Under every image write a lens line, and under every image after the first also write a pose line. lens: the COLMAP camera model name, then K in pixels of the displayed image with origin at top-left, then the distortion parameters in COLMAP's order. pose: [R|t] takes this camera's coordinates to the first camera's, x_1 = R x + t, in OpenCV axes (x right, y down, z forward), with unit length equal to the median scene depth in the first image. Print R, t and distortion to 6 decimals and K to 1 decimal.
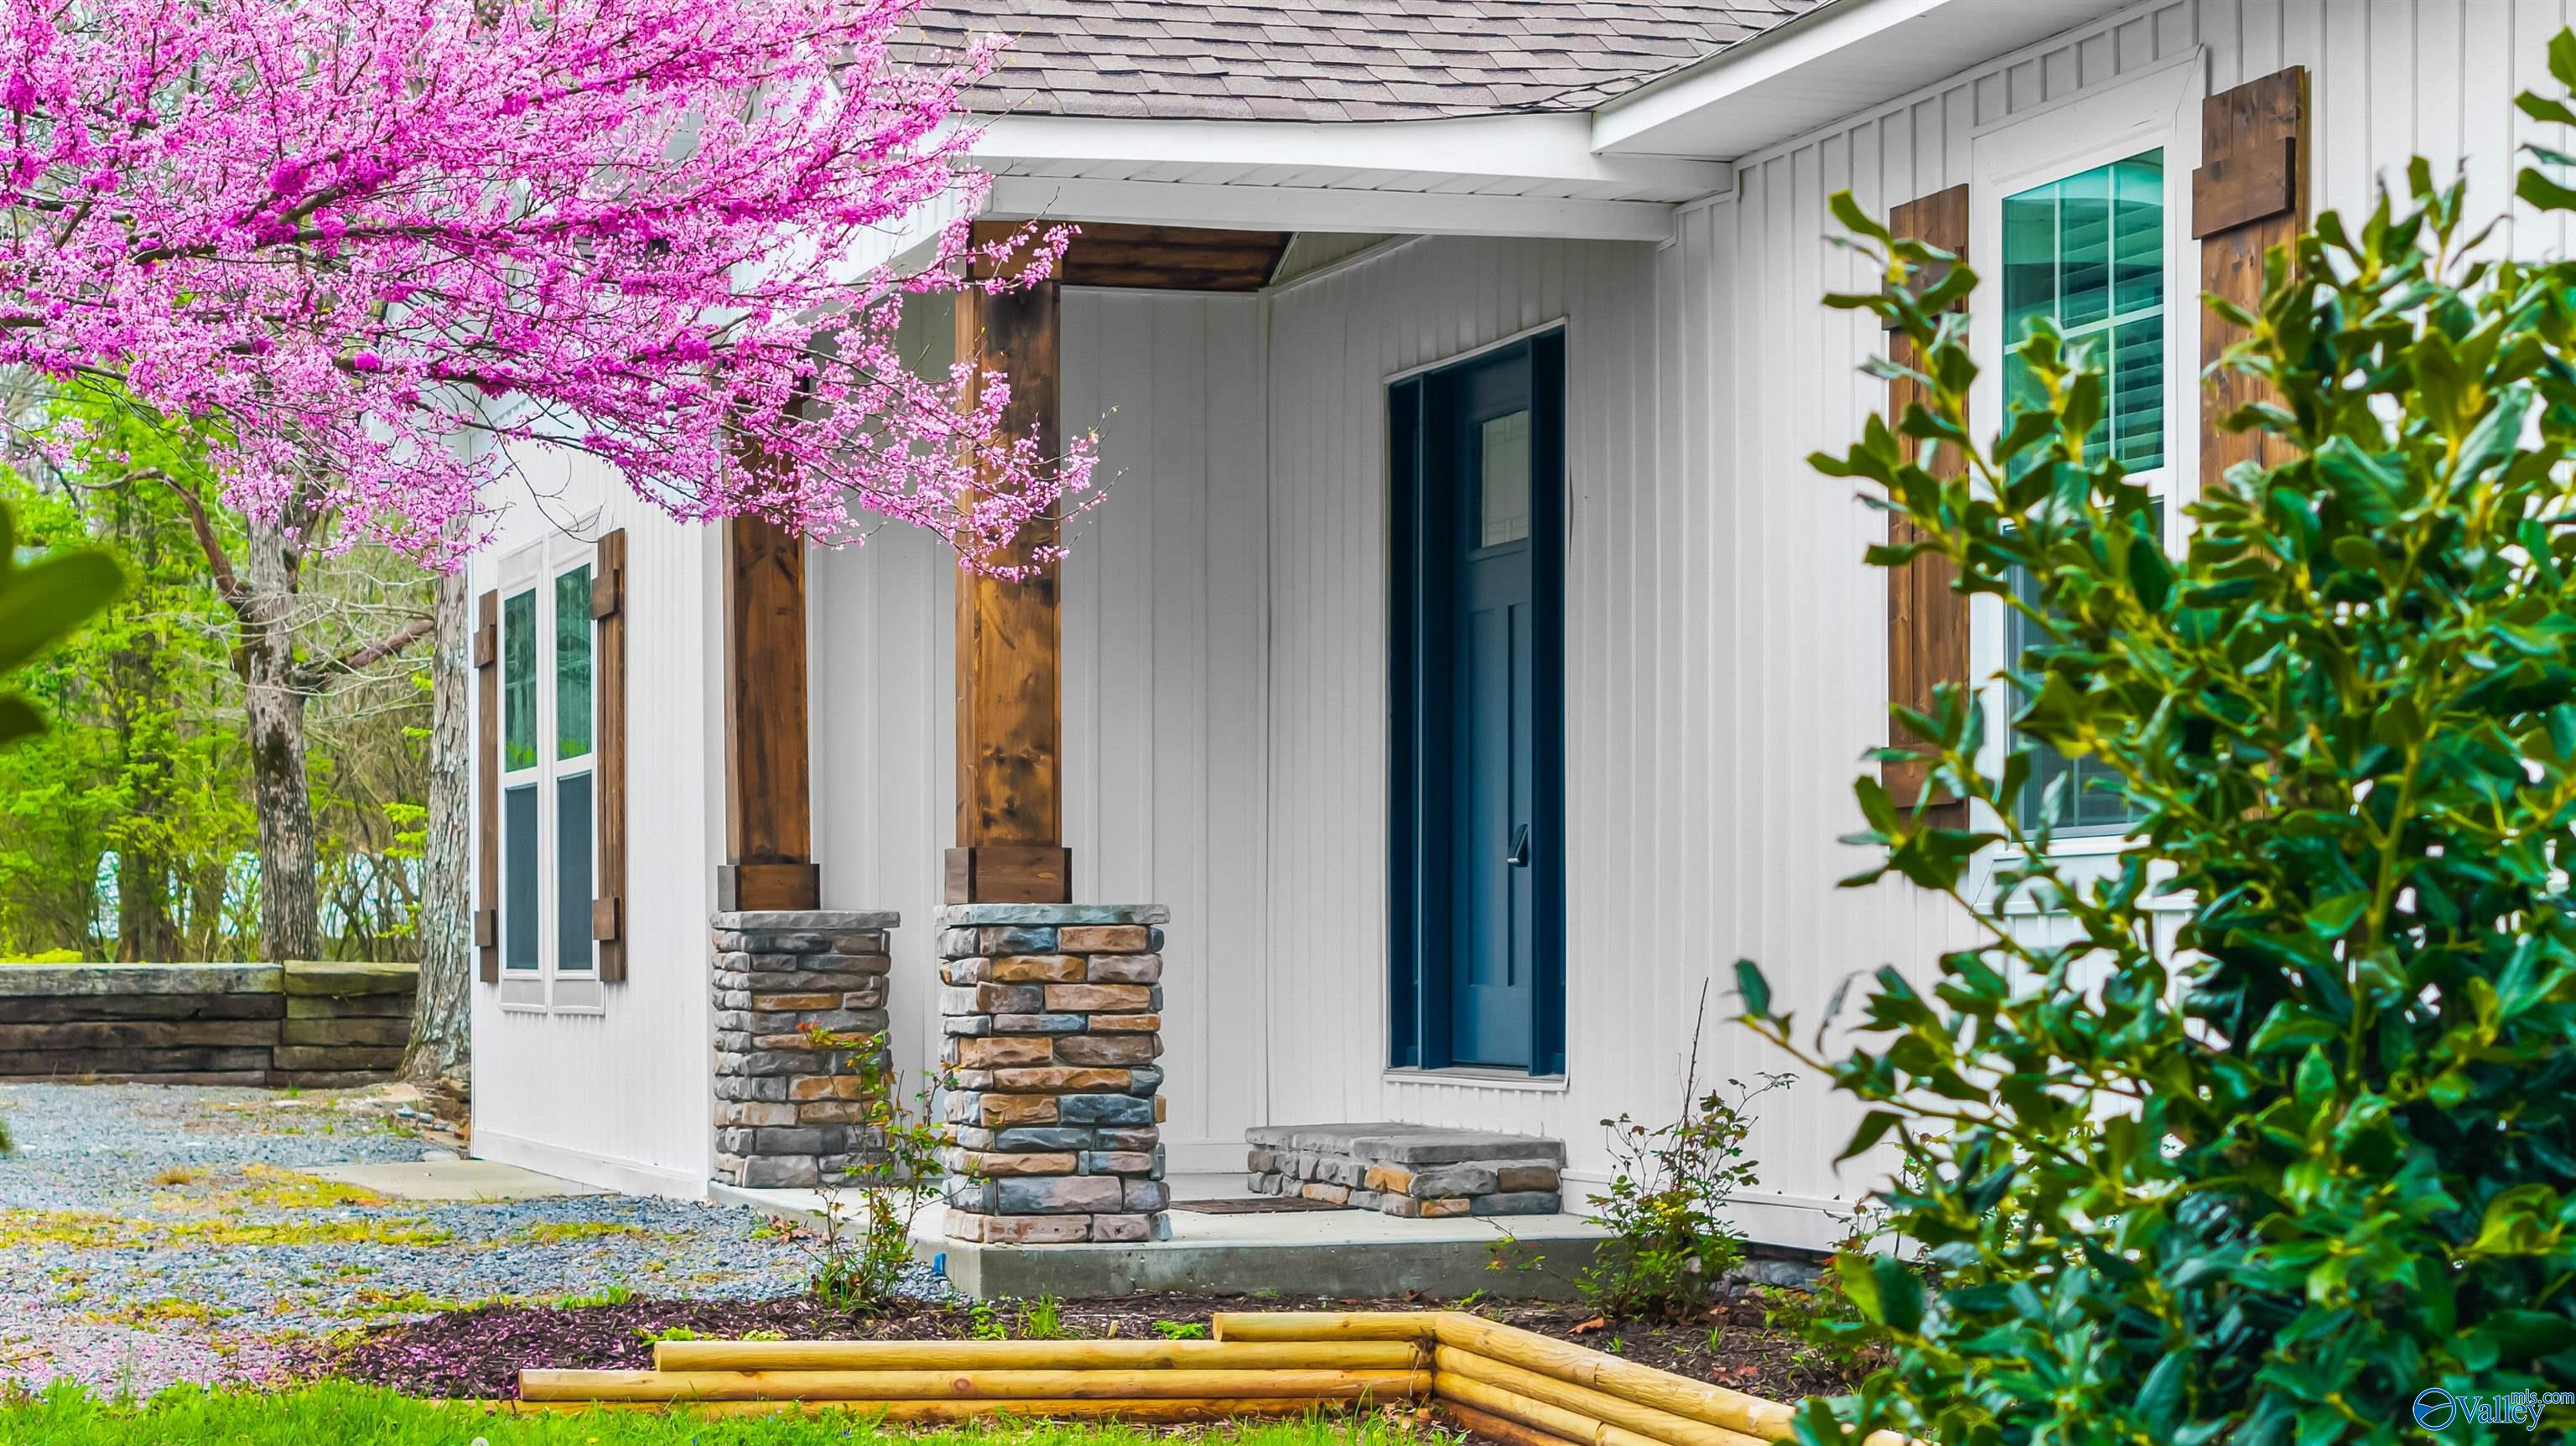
lens RADIAL K [[5280.6, 0, 1286.4], [0, 5280.6, 728.0], [0, 0, 1]] dist [0.077976, 0.000000]
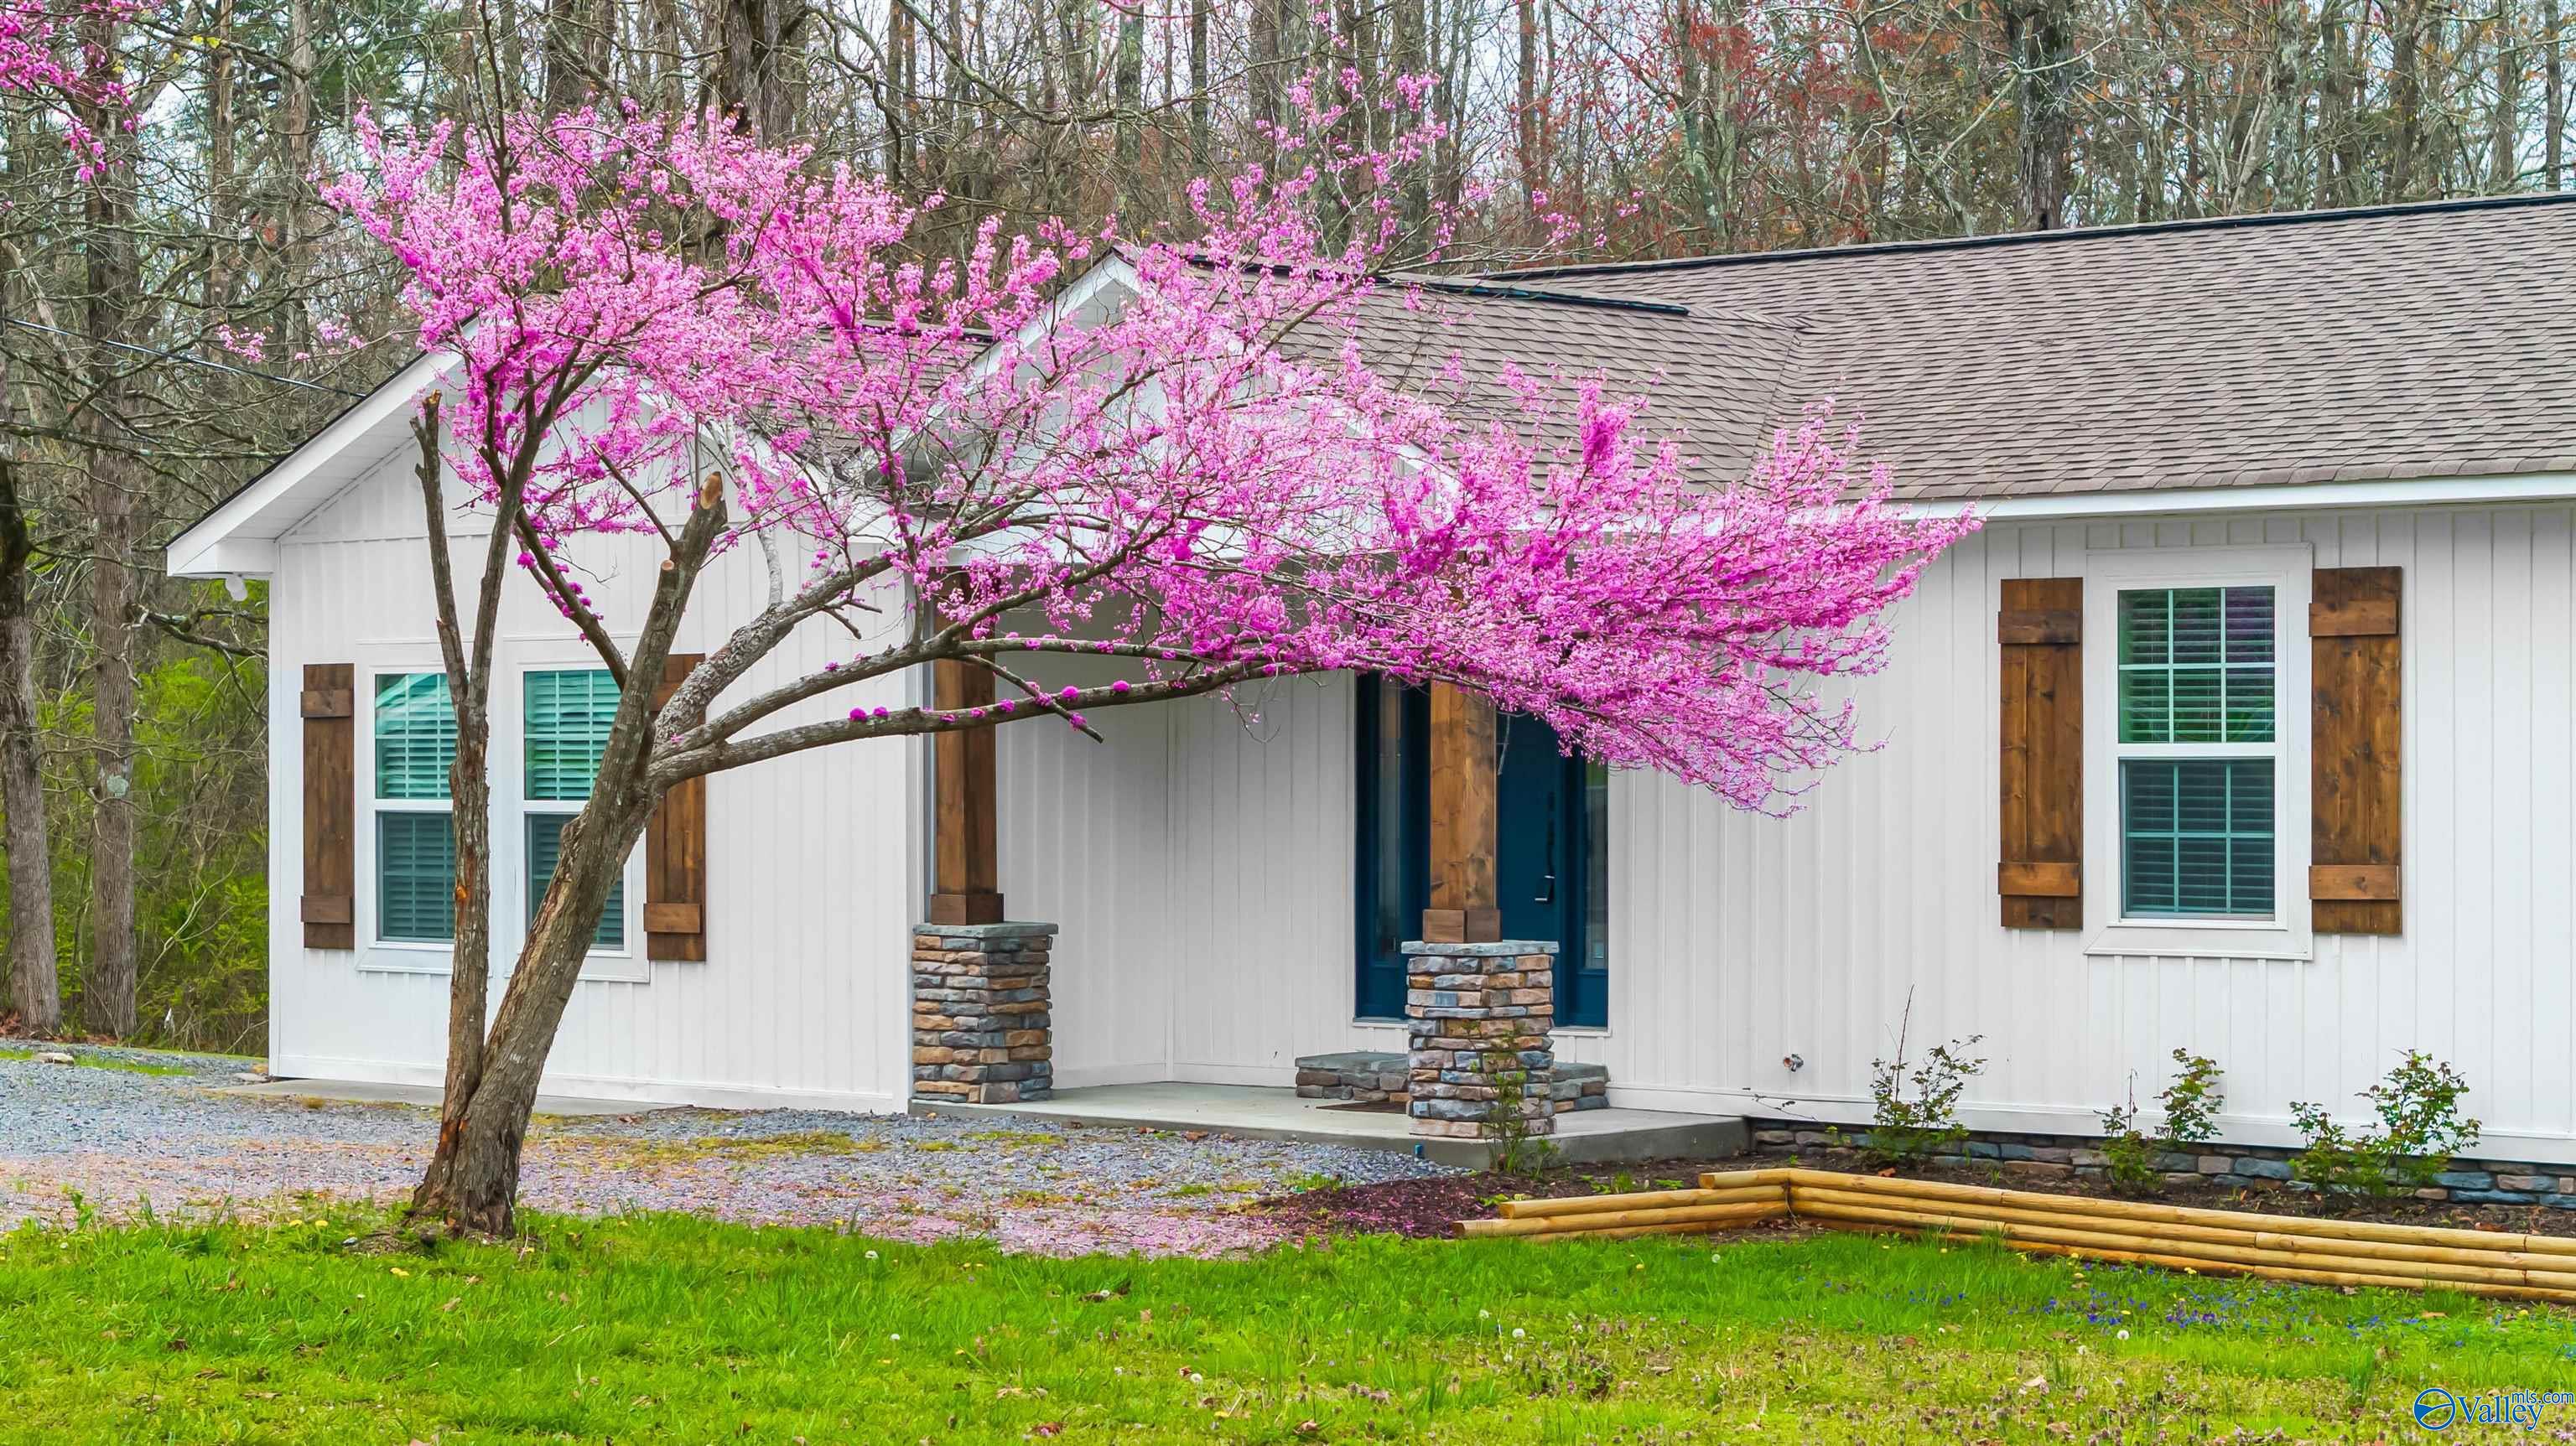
lens RADIAL K [[5280.6, 0, 1288.3], [0, 5280.6, 721.9], [0, 0, 1]] dist [0.077976, 0.000000]
pose [[0.807032, 0.009660, 0.590429, -1.135266], [-0.034231, 0.998950, 0.030445, -0.090284], [-0.589515, -0.044781, 0.806515, -0.357997]]
